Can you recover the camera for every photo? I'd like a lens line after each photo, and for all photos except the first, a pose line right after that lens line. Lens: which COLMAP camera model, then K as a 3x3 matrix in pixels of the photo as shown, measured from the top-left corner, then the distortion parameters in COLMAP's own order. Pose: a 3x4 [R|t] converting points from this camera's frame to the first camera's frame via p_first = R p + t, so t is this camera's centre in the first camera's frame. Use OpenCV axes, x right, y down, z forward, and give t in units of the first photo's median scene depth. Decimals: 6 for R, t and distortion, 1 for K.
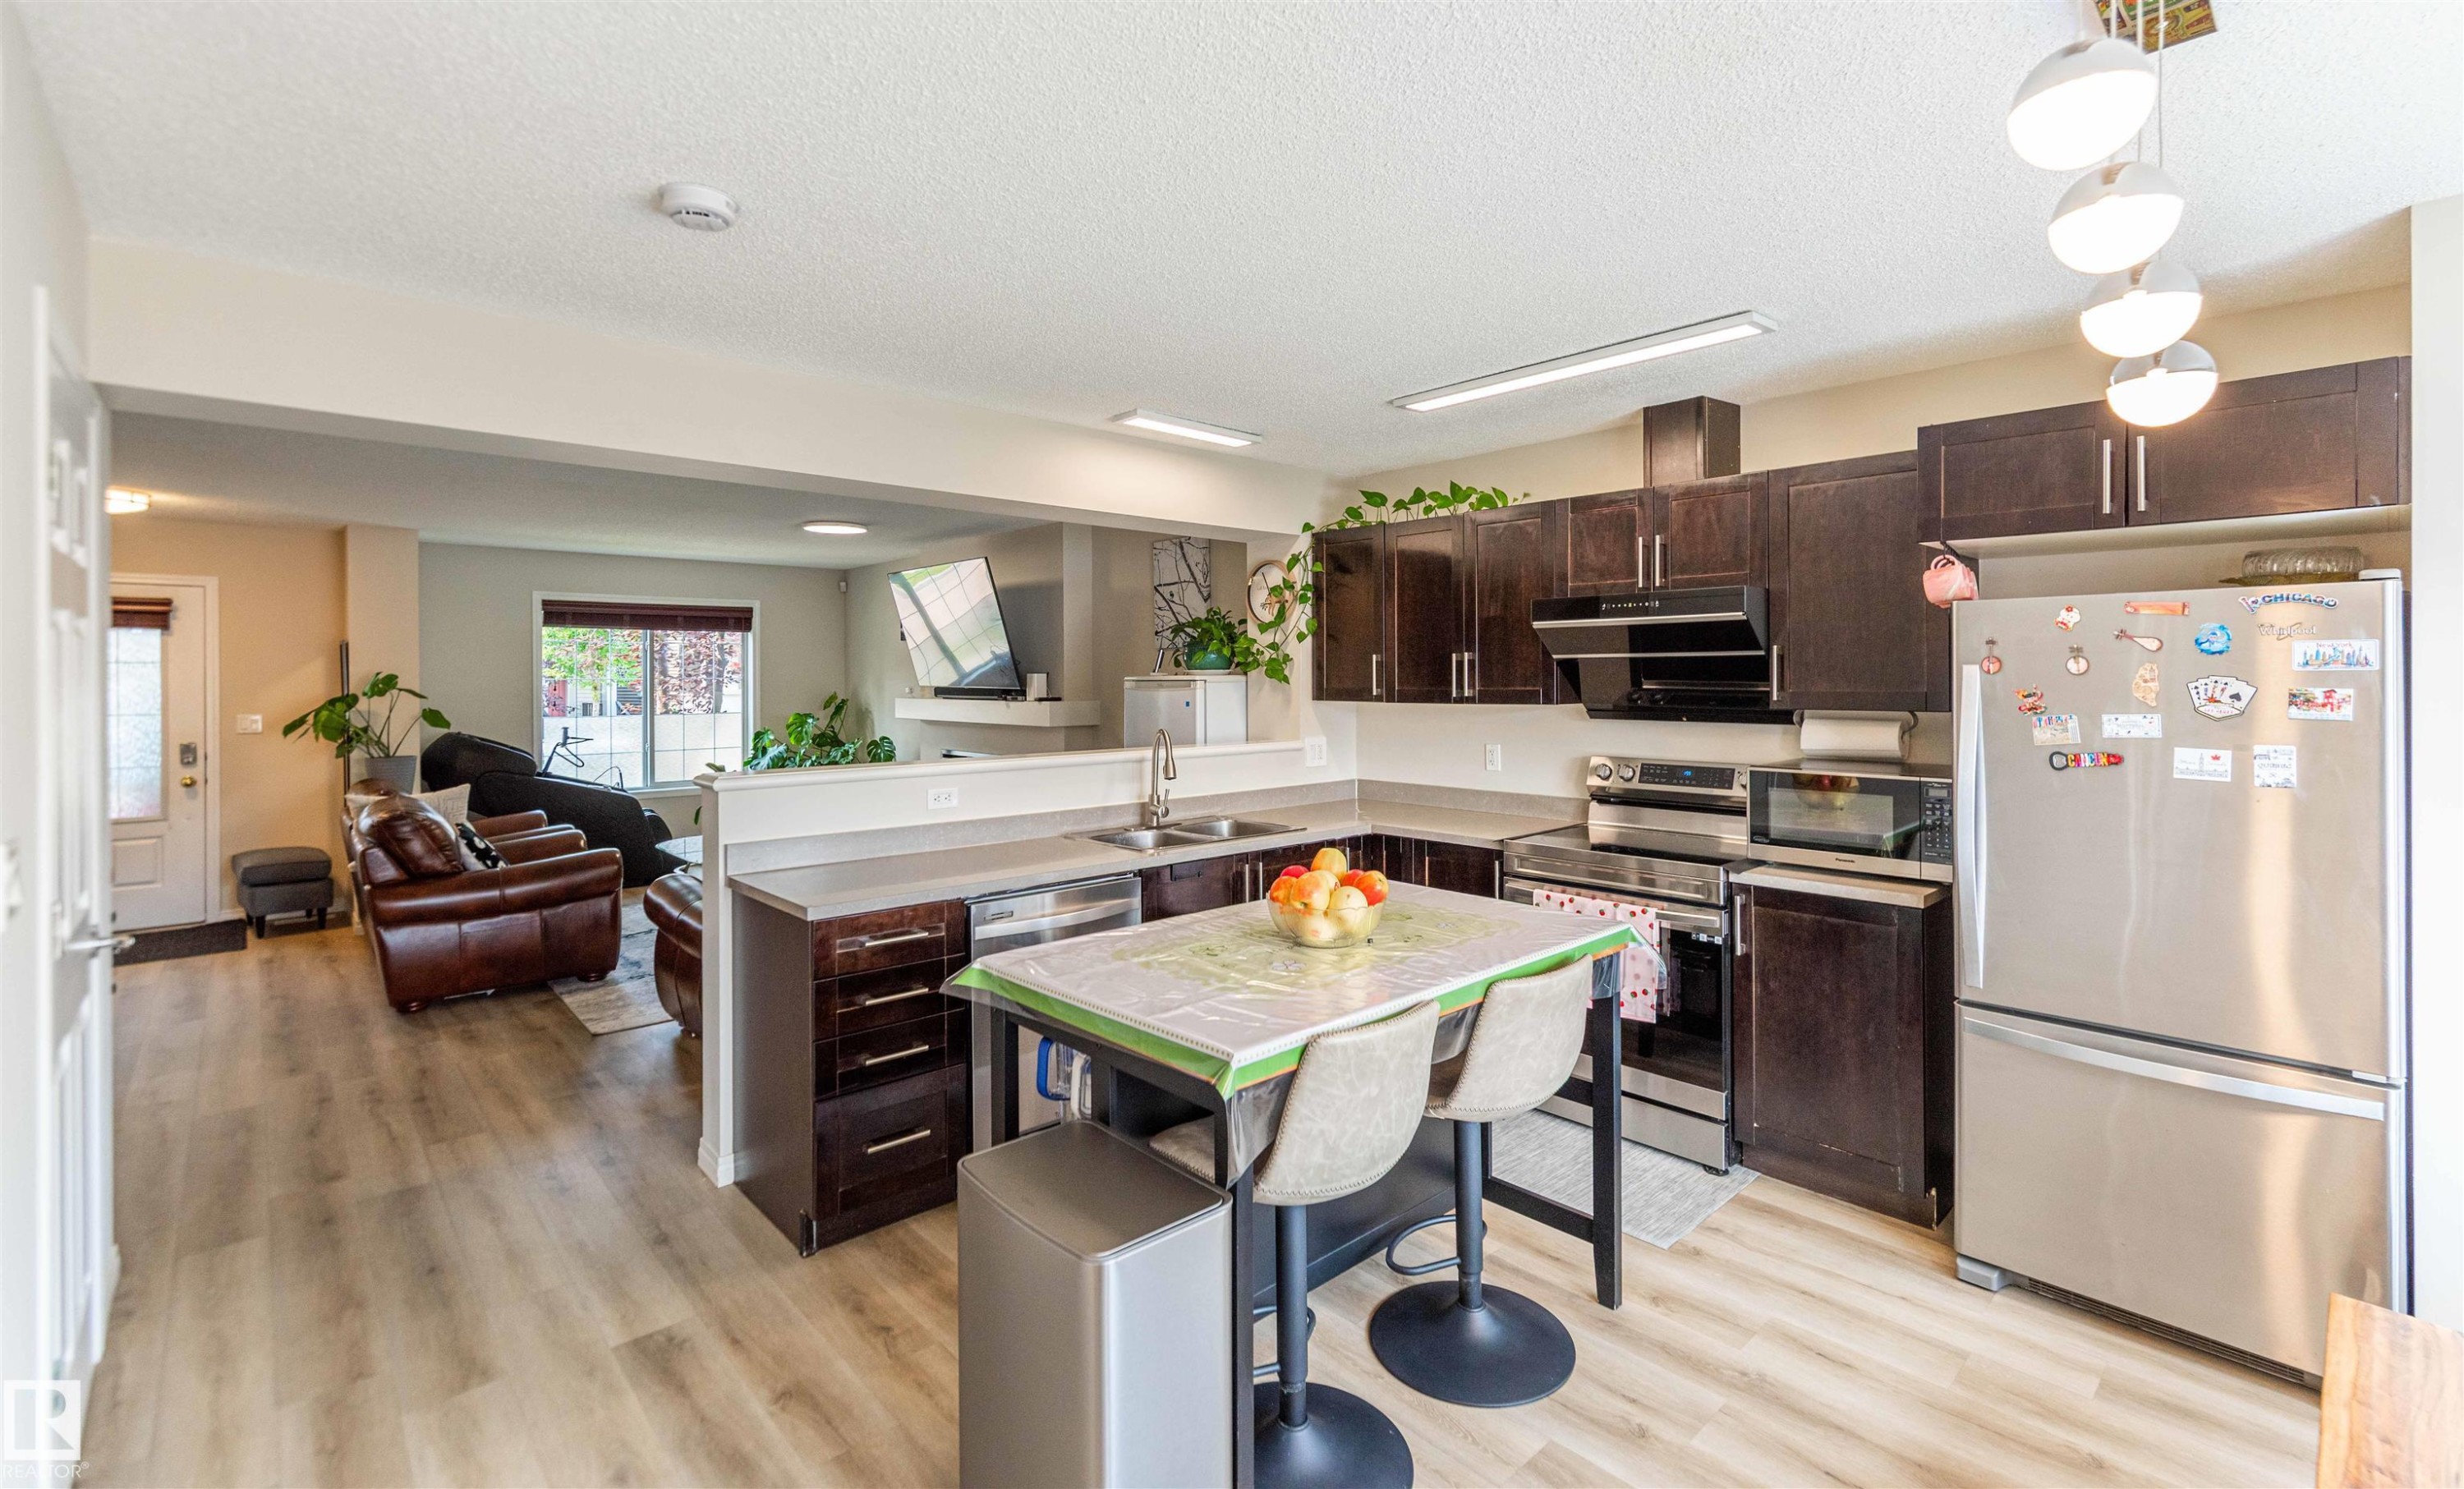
lens RADIAL K [[1067.1, 0, 1252.4], [0, 1067.1, 670.7], [0, 0, 1]] dist [0.009332, -0.001002]
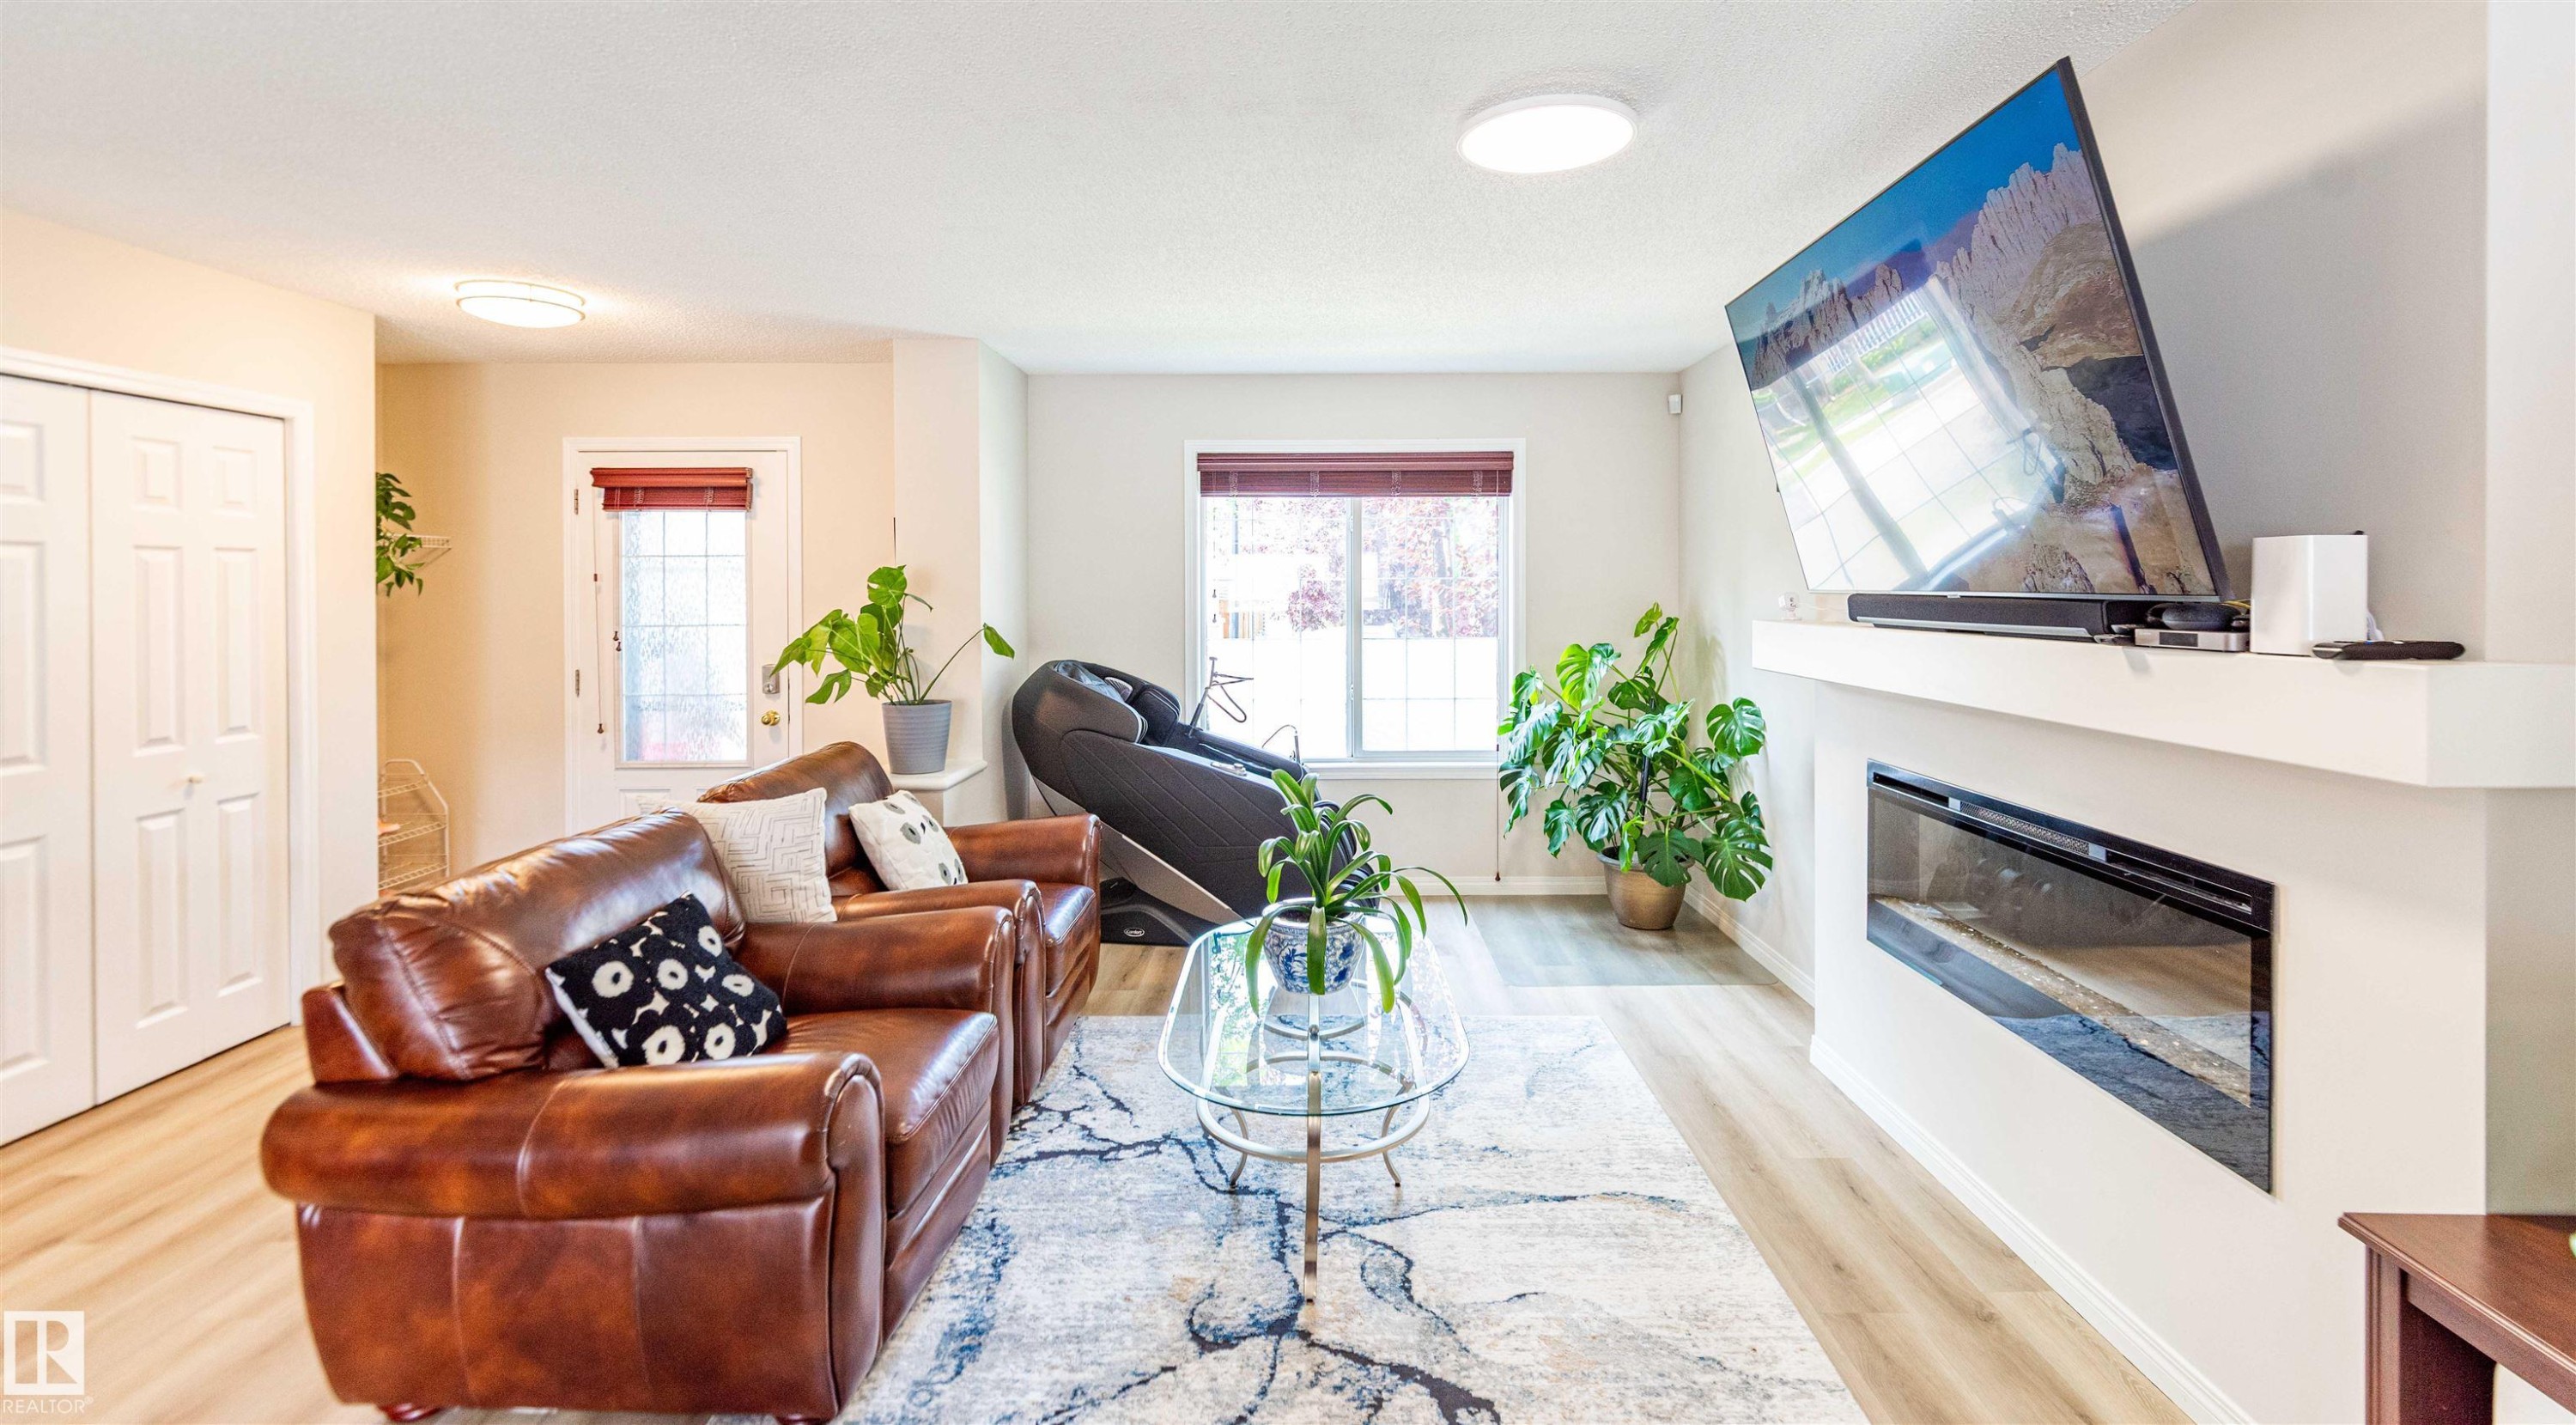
lens RADIAL K [[1131.0, 0, 1307.5], [0, 1131.0, 589.4], [0, 0, 1]] dist [0.003717, -0.000014]
pose [[0.730641, 0.001631, -0.682760, -0.327984], [0.004144, 0.999968, 0.006823, 0.020080], [0.682749, -0.007815, 0.730611, 1.148493]]
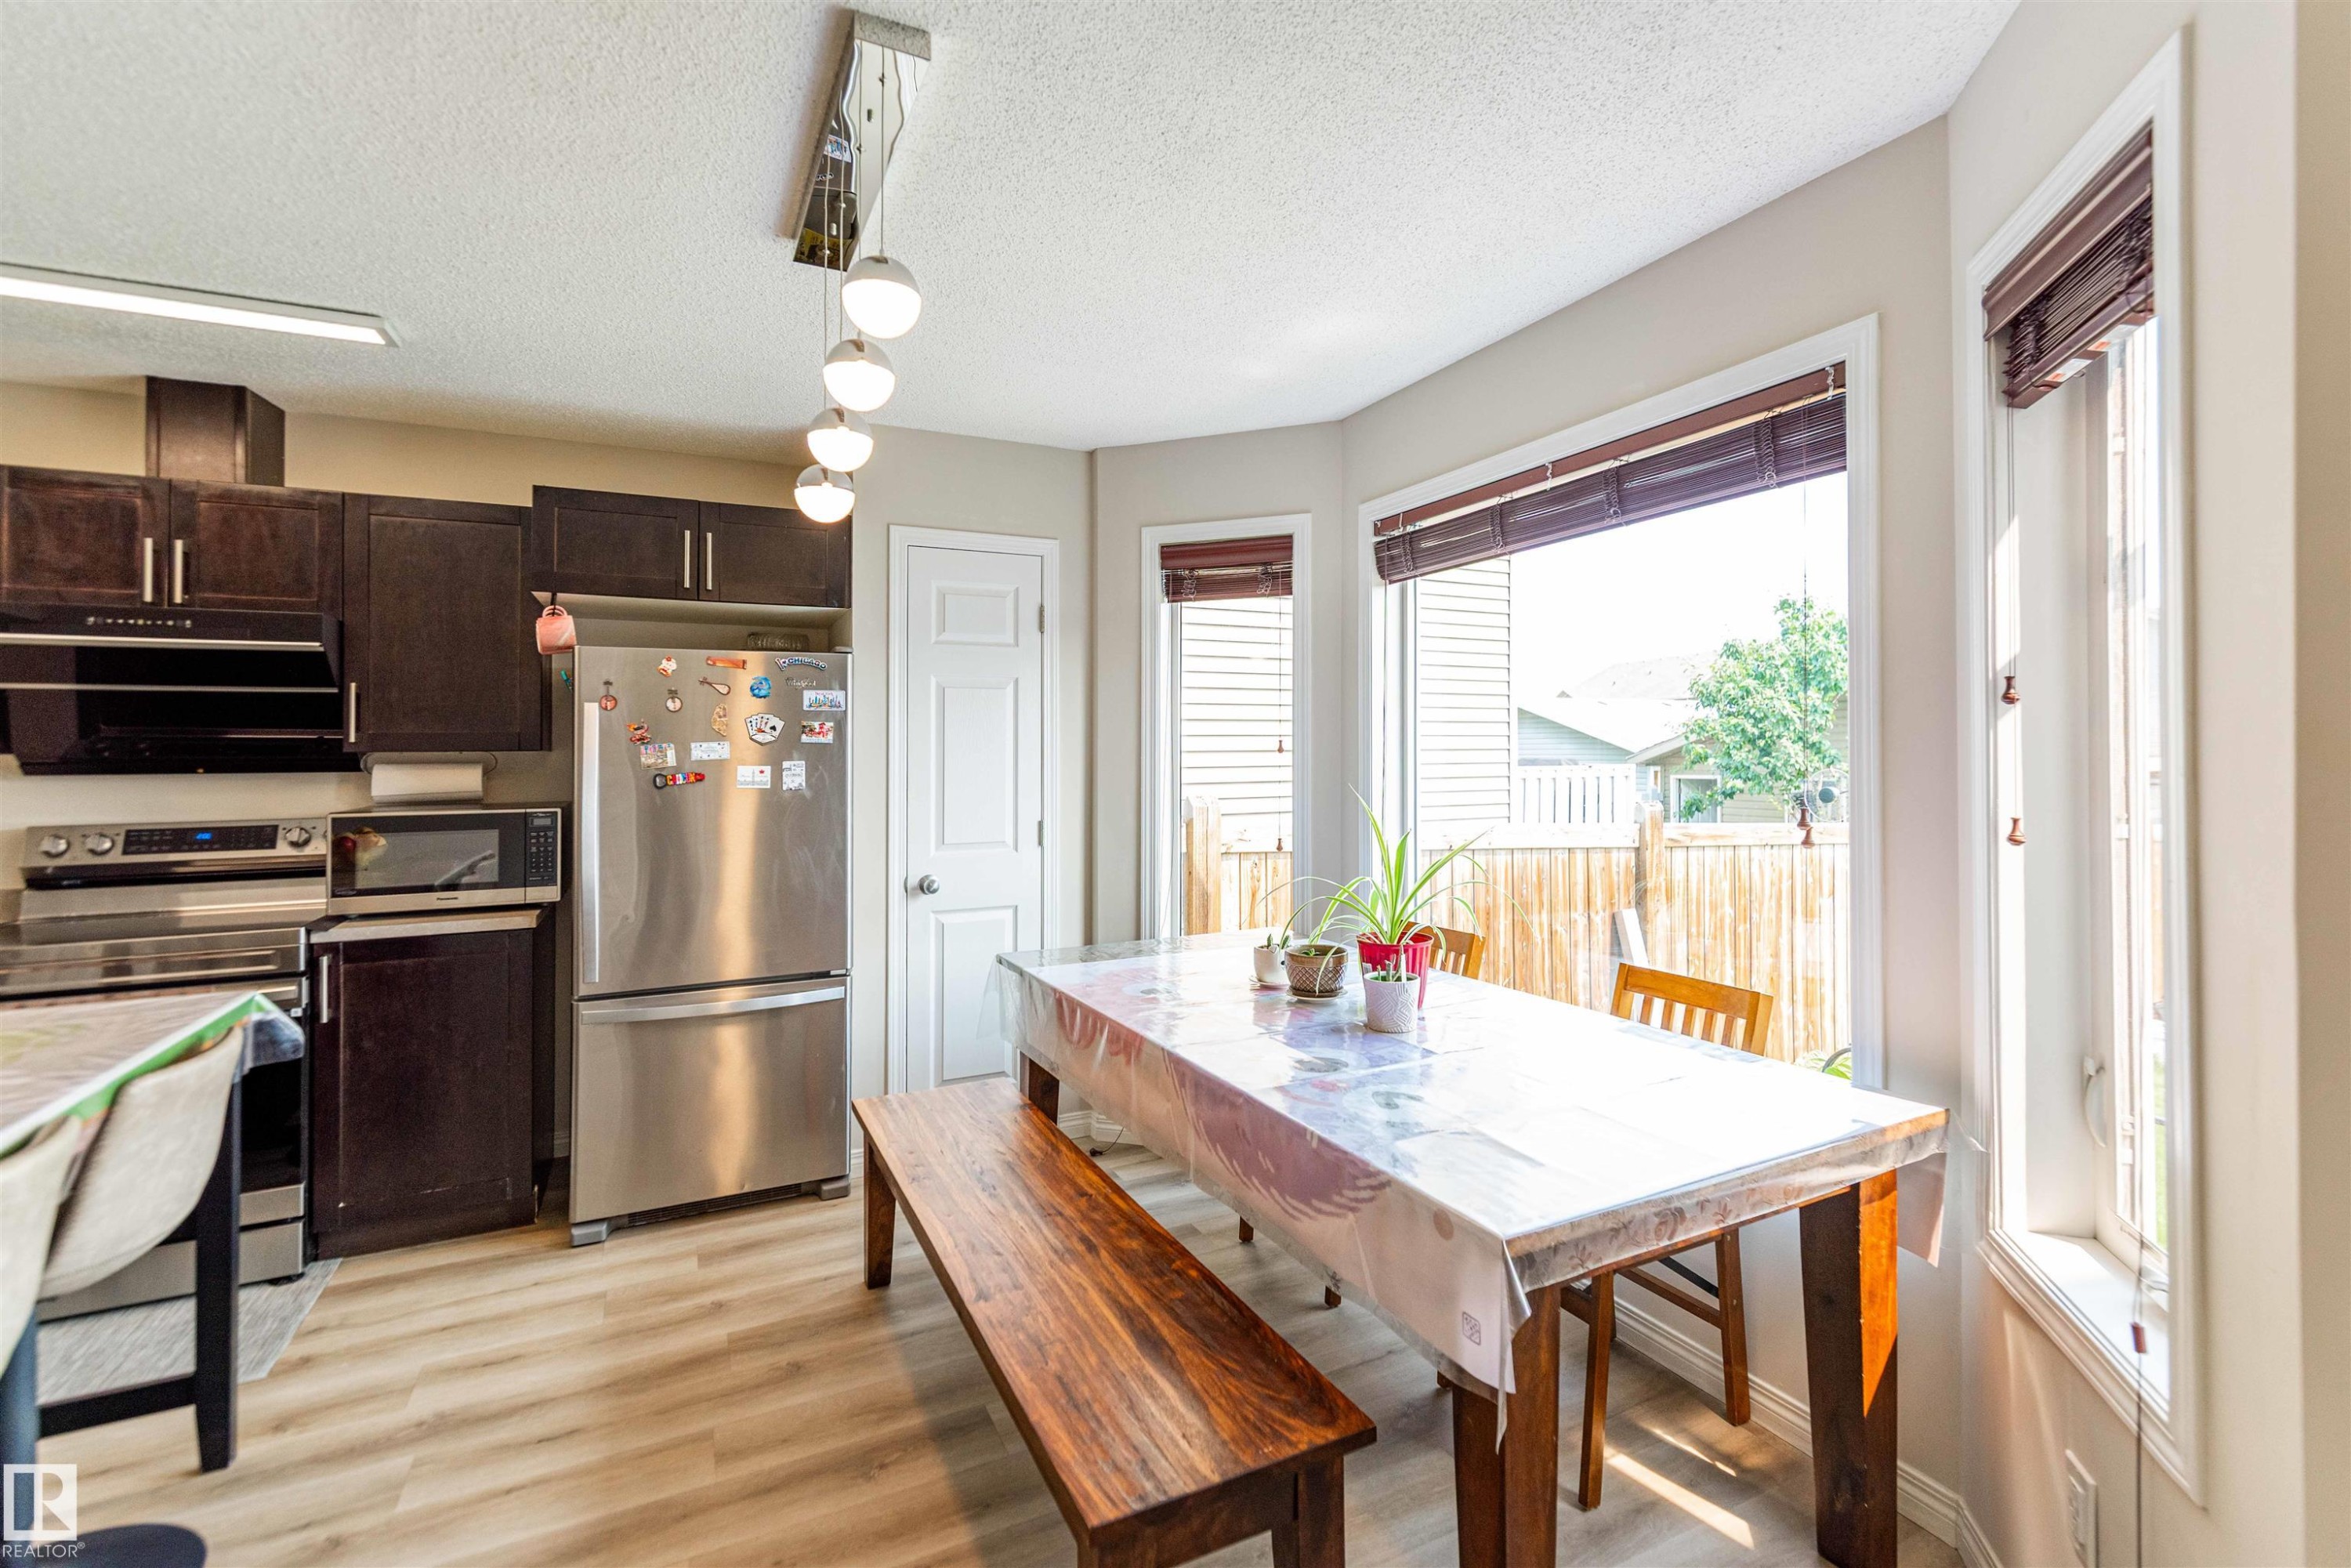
lens RADIAL K [[1024.5, 0, 1198.5], [0, 1024.5, 739.2], [0, 0, 1]] dist [-0.001062, 0.001584]
pose [[0.290940, 0.009933, 0.956690, -0.126344], [0.002942, 0.999932, -0.011276, 0.032230], [-0.956737, 0.006095, 0.290891, 0.038016]]
